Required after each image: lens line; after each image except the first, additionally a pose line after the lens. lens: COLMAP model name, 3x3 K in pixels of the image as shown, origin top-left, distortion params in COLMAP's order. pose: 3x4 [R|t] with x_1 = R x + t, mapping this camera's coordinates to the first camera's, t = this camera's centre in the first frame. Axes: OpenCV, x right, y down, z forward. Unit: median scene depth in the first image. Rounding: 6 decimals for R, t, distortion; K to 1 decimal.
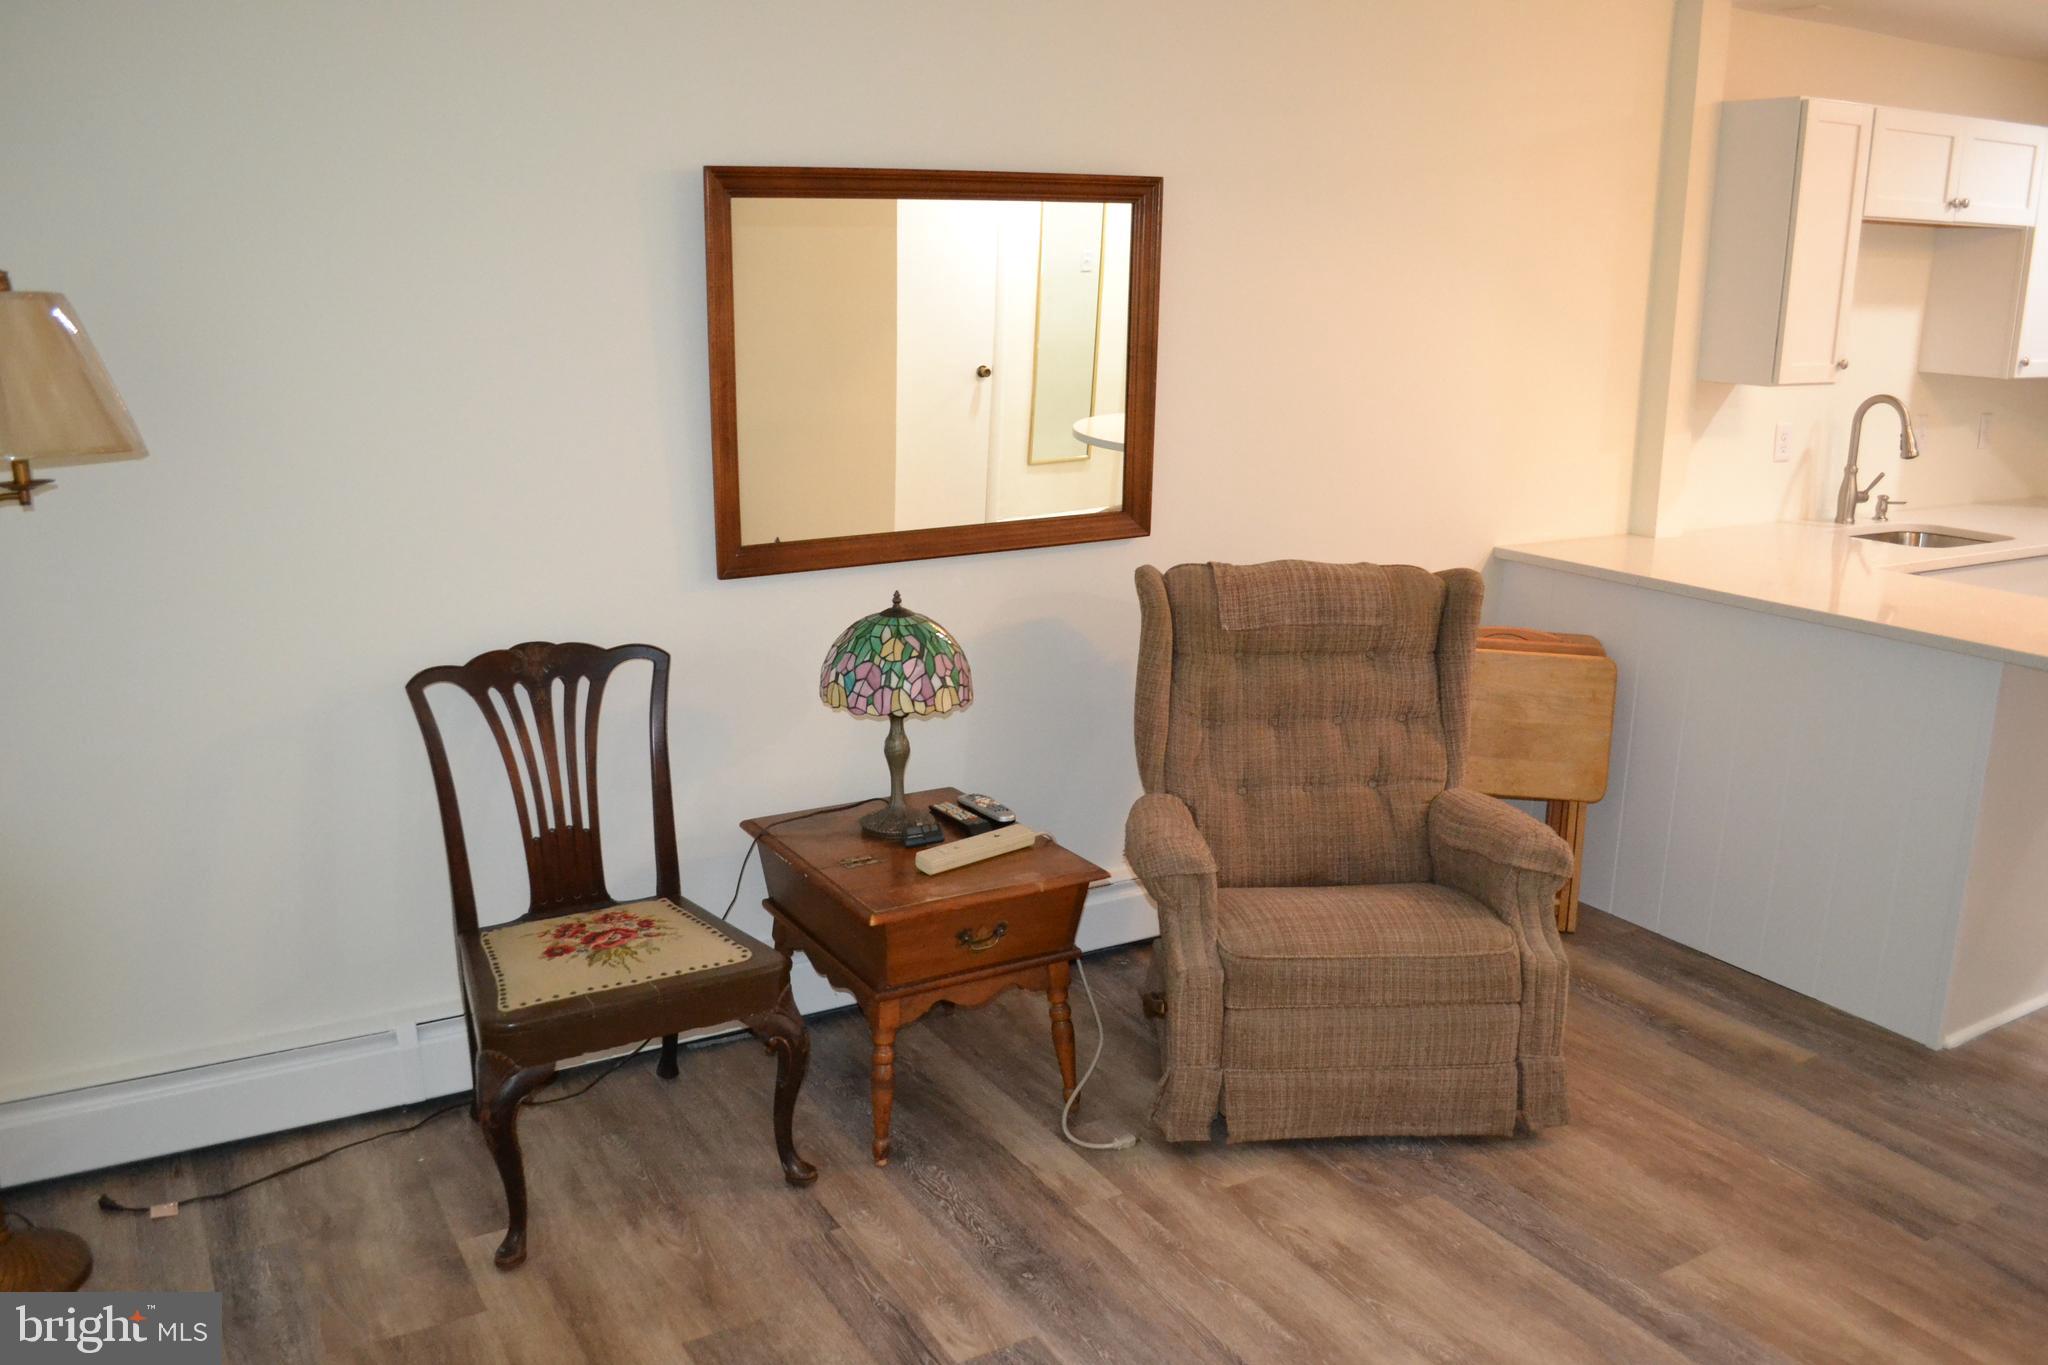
lens RADIAL K [[1667.0, 0, 997.9], [0, 1667.0, 712.9], [0, 0, 1]] dist [-0.079265, 0.010112]
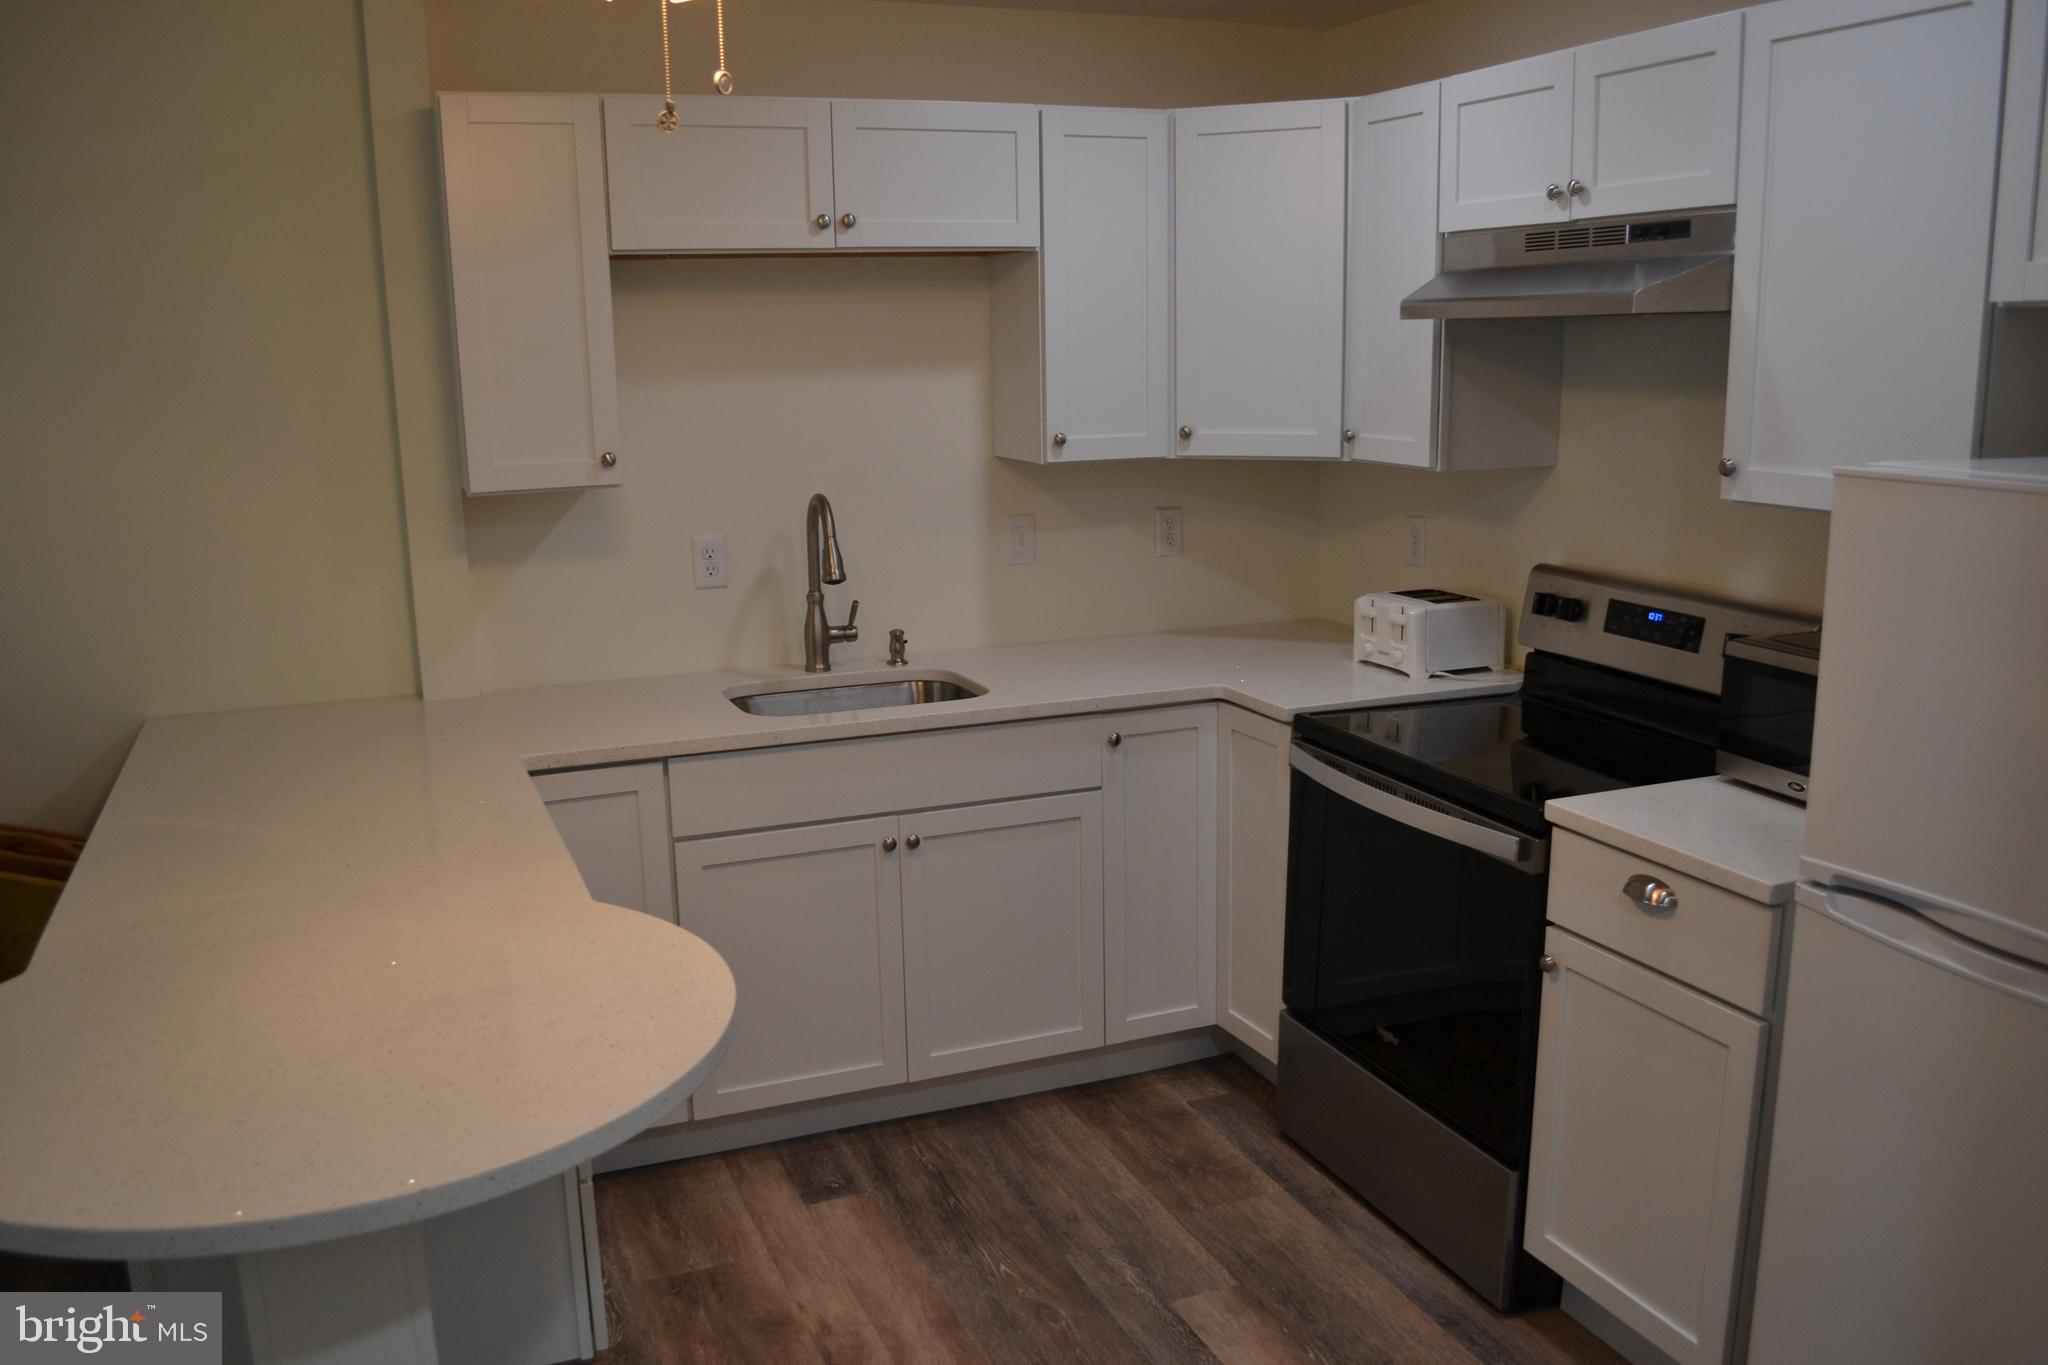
lens RADIAL K [[1667.0, 0, 997.9], [0, 1667.0, 712.9], [0, 0, 1]] dist [-0.079265, 0.010112]
pose [[0.987722, 0.008251, -0.156003, 0.779866], [-0.014569, 0.999117, -0.039397, -0.076352], [0.155541, 0.041186, 0.986971, 0.311537]]
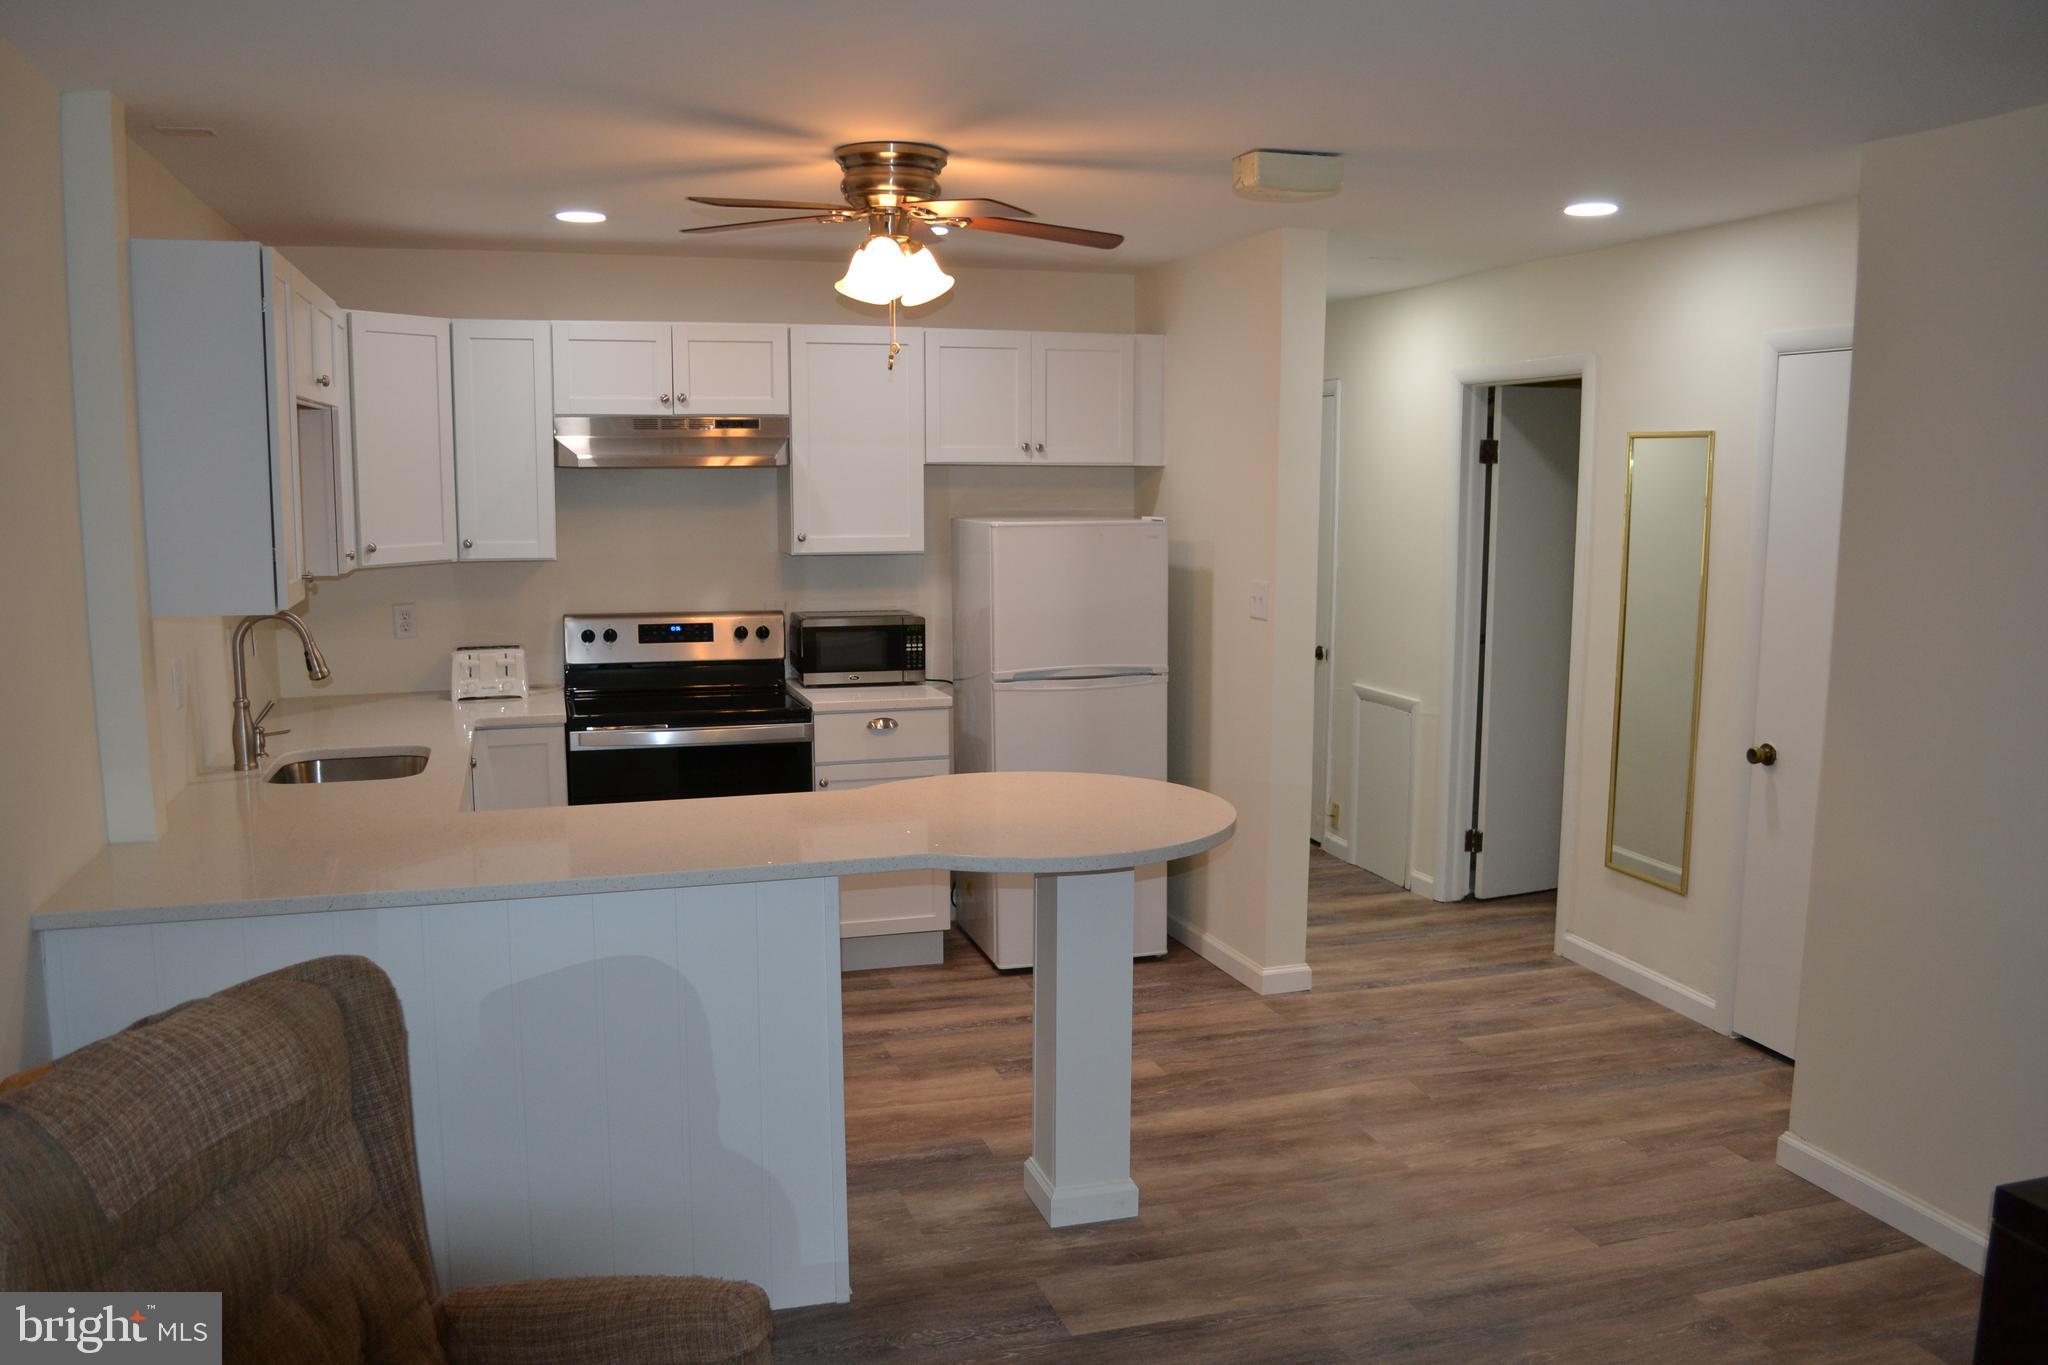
lens RADIAL K [[1667.0, 0, 997.9], [0, 1667.0, 712.9], [0, 0, 1]] dist [-0.079265, 0.010112]
pose [[0.243246, -0.149205, 0.958420, -0.182912], [0.253297, 0.963583, 0.085722, -0.129760], [-0.936308, 0.221914, 0.272181, 0.464601]]
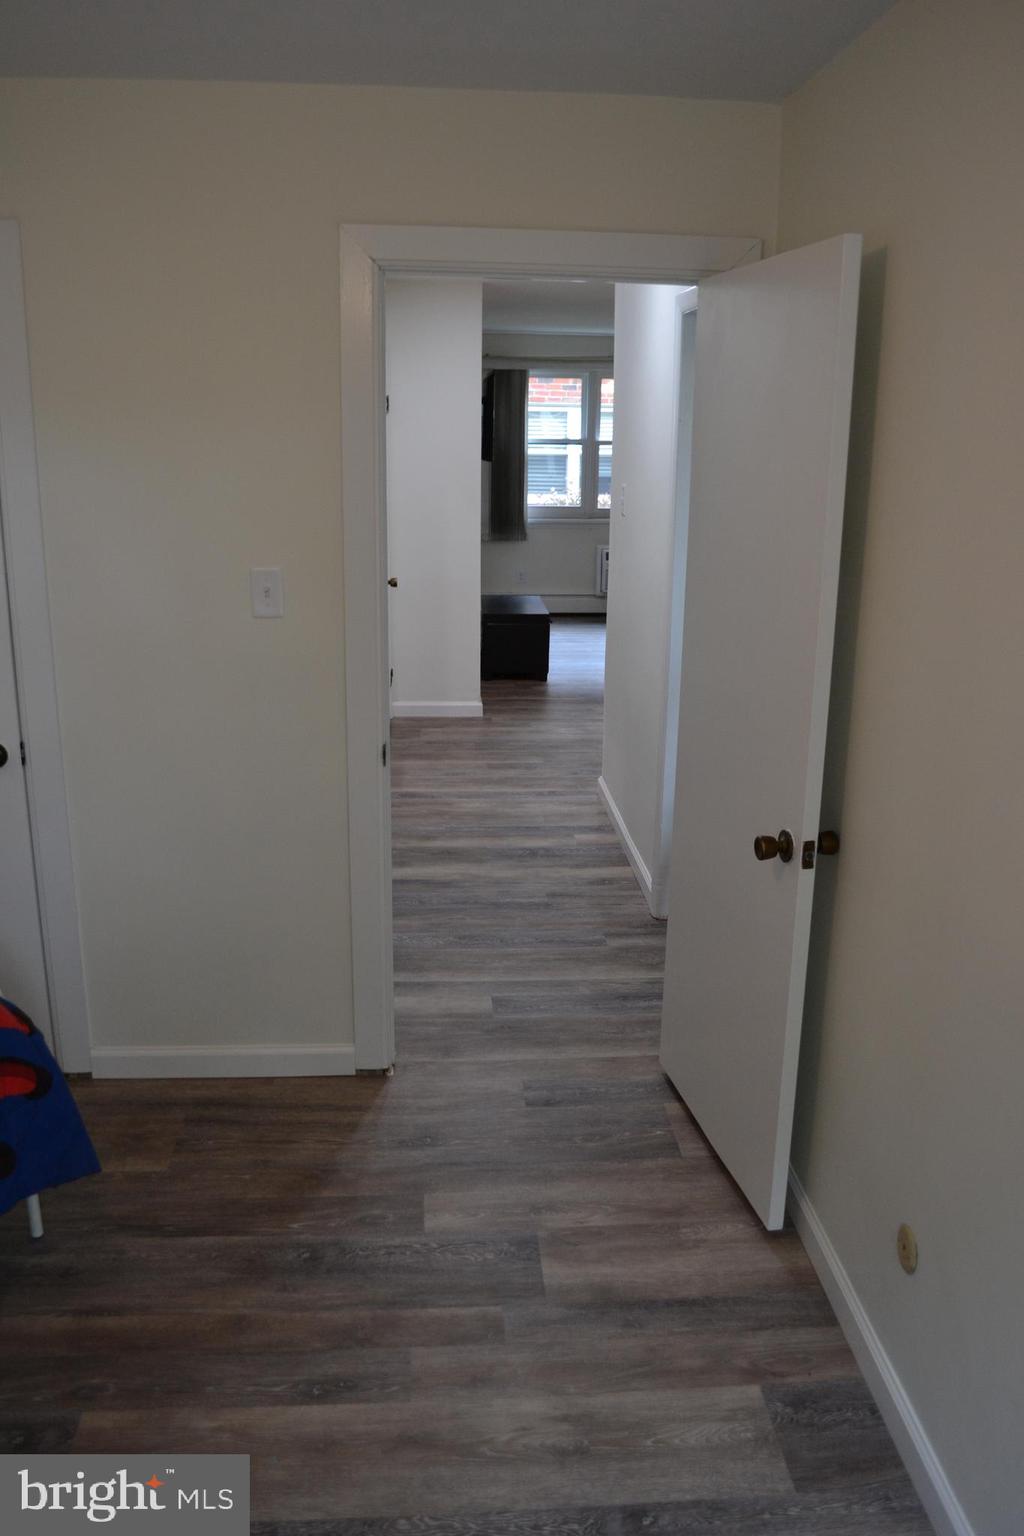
lens RADIAL K [[1250.3, 0, 523.7], [0, 1250.3, 785.6], [0, 0, 1]] dist [-0.079265, 0.010112]
pose [[-0.447248, 0.237137, -0.862401, 2.022681], [-0.248562, 0.893276, 0.374533, -0.243508], [0.859178, 0.381869, -0.340573, 0.969077]]
